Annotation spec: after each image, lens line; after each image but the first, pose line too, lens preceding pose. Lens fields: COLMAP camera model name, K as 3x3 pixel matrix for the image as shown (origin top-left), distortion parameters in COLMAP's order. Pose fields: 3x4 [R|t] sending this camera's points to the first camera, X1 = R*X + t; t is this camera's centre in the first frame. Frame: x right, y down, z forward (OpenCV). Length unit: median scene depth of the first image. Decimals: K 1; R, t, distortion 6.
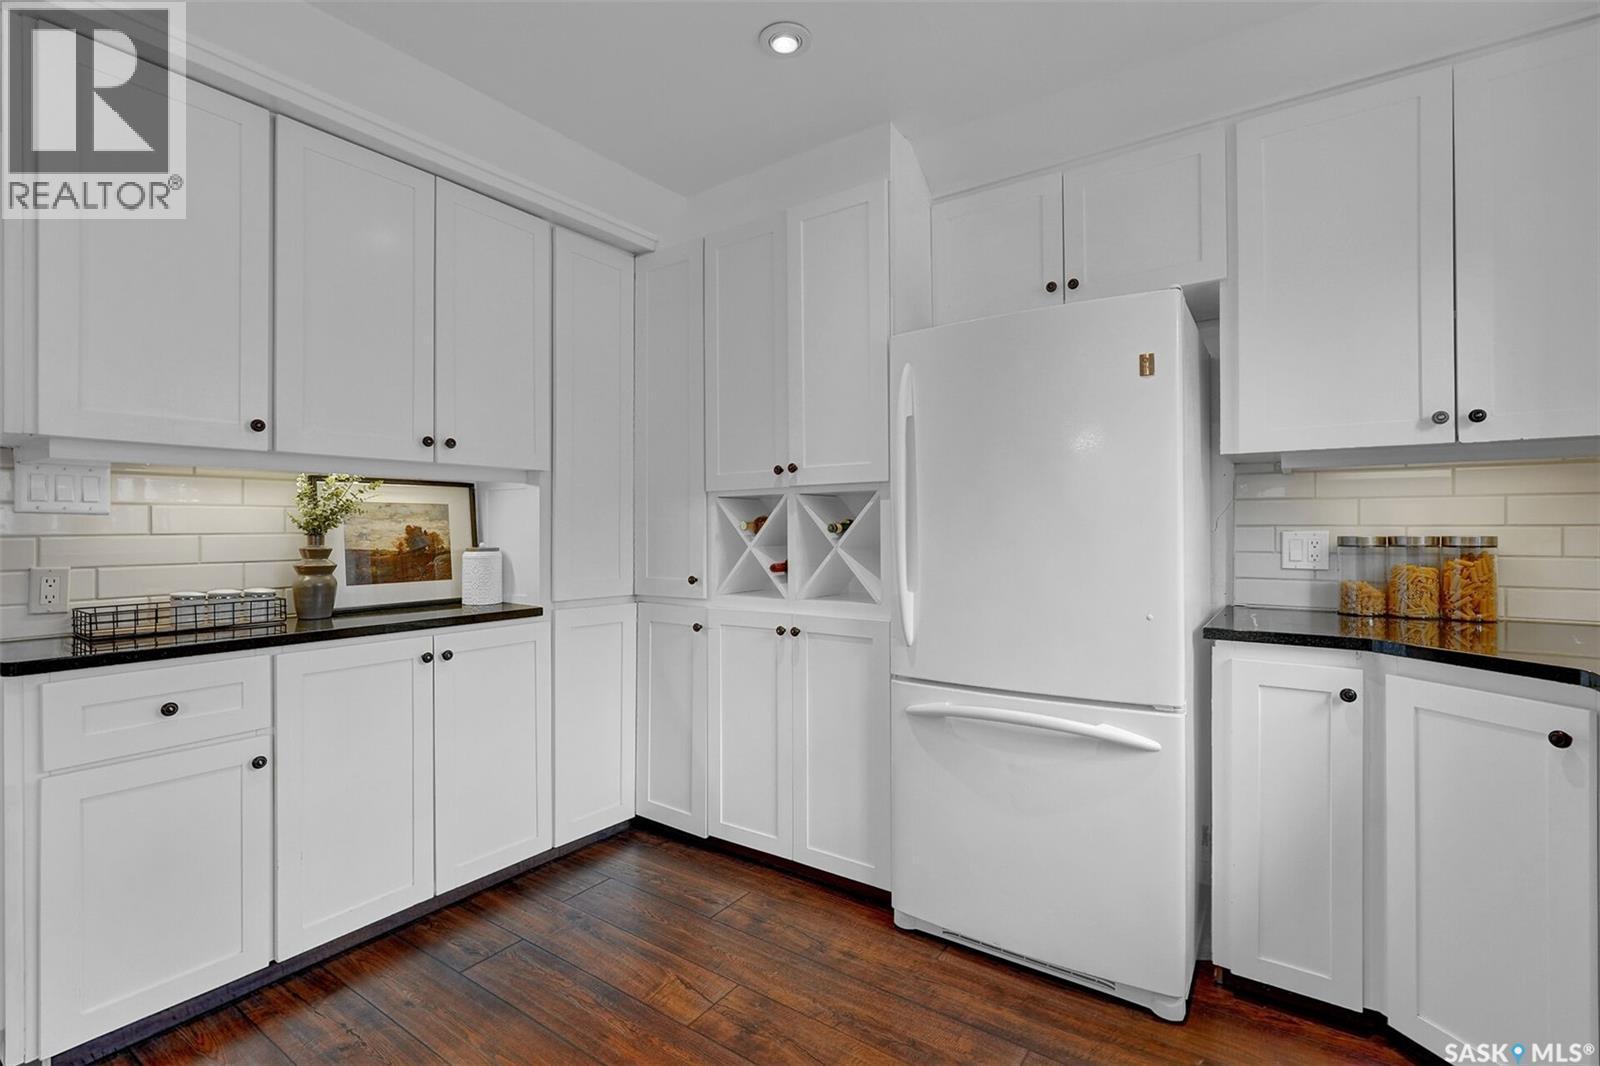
lens RADIAL K [[740.7, 0, 804.4], [0, 740.7, 525.2], [0, 0, 1]] dist [0.004635, -0.001039]
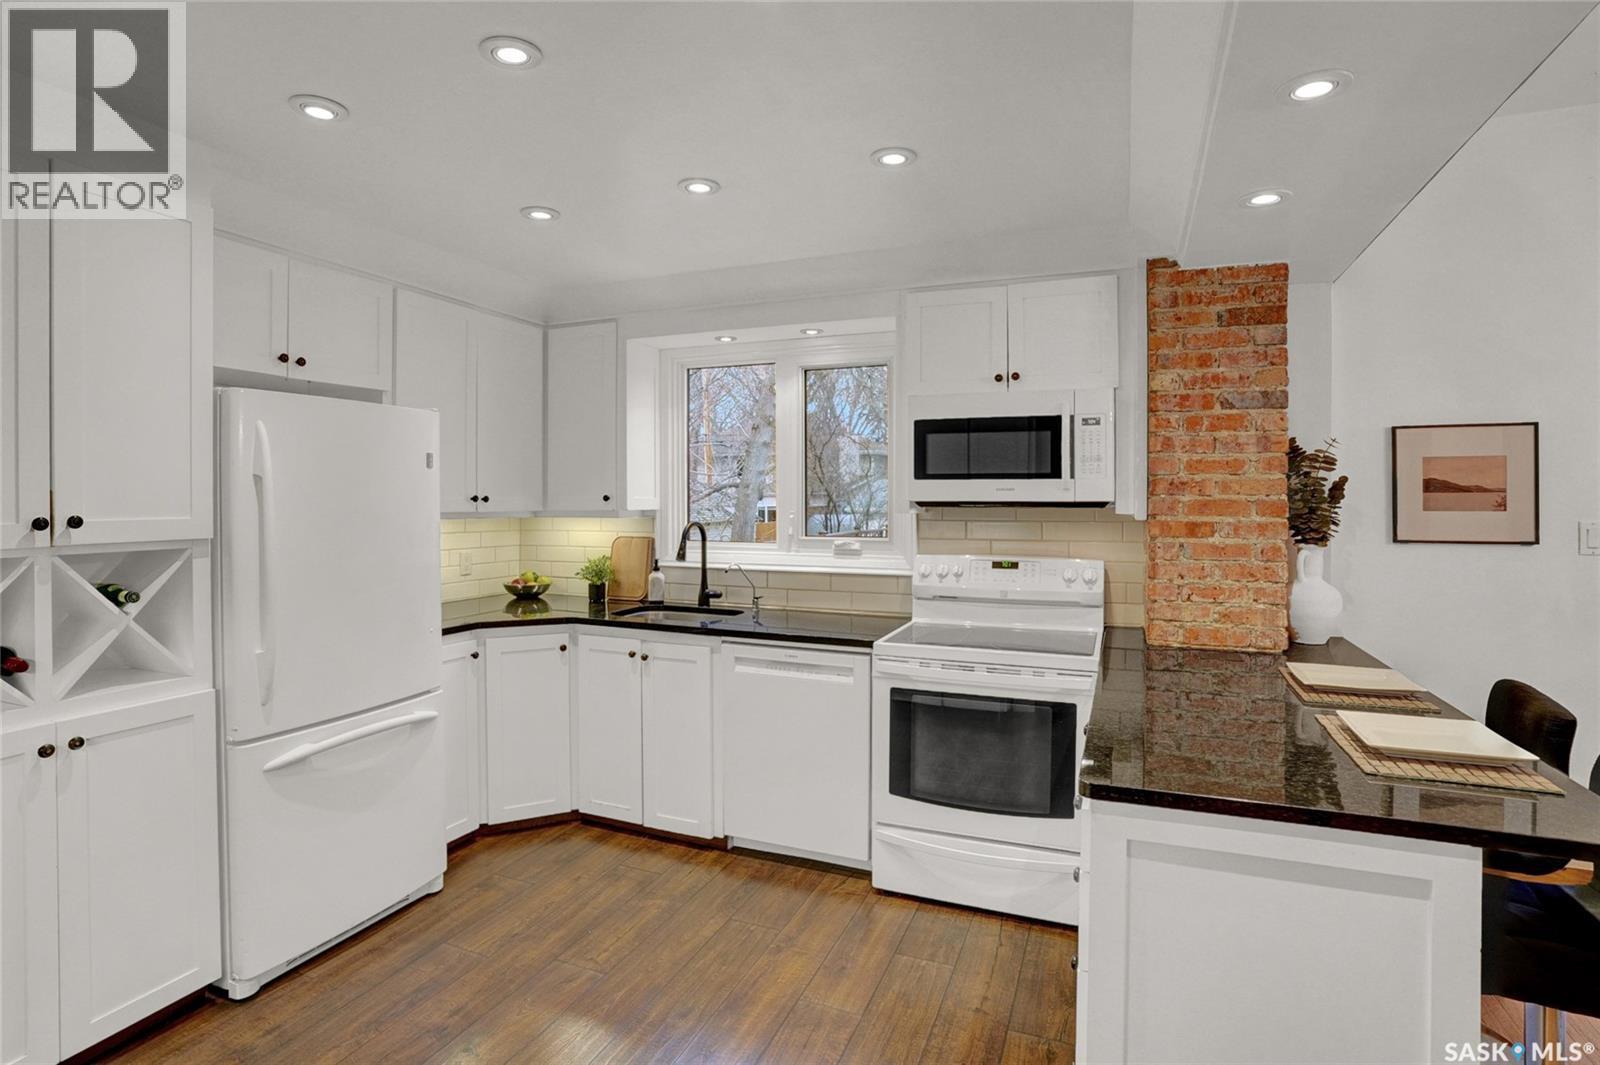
lens RADIAL K [[803.3, 0, 787.7], [0, 803.3, 505.2], [0, 0, 1]] dist [-0.041211, 0.007092]
pose [[-0.204362, -0.002578, 0.978892, -1.013025], [-0.003281, 0.999993, 0.001948, -0.107431], [-0.978890, -0.002814, -0.204368, 0.514769]]
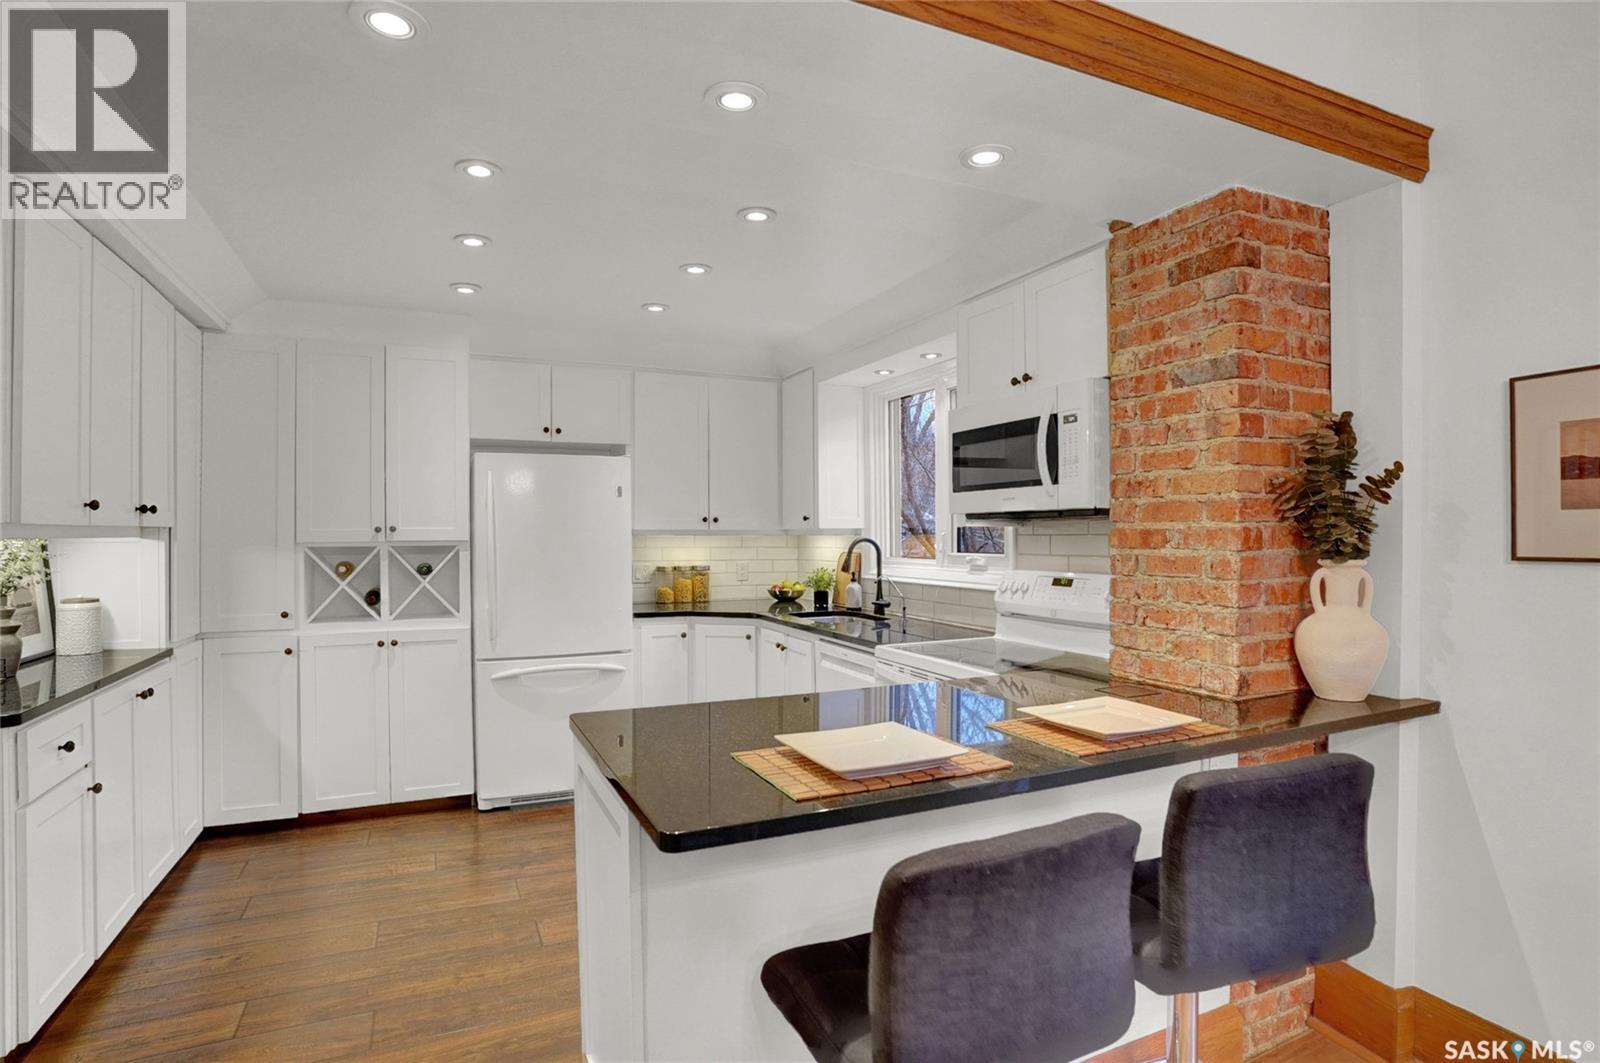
lens RADIAL K [[803.3, 0, 789.5], [0, 803.3, 539.1], [0, 0, 1]] dist [-0.041211, 0.007092]
pose [[0.514716, -0.001209, 0.857360, -1.040155], [-0.002113, 0.999994, 0.002678, -0.070177], [-0.857358, -0.003190, 0.514711, -0.497931]]
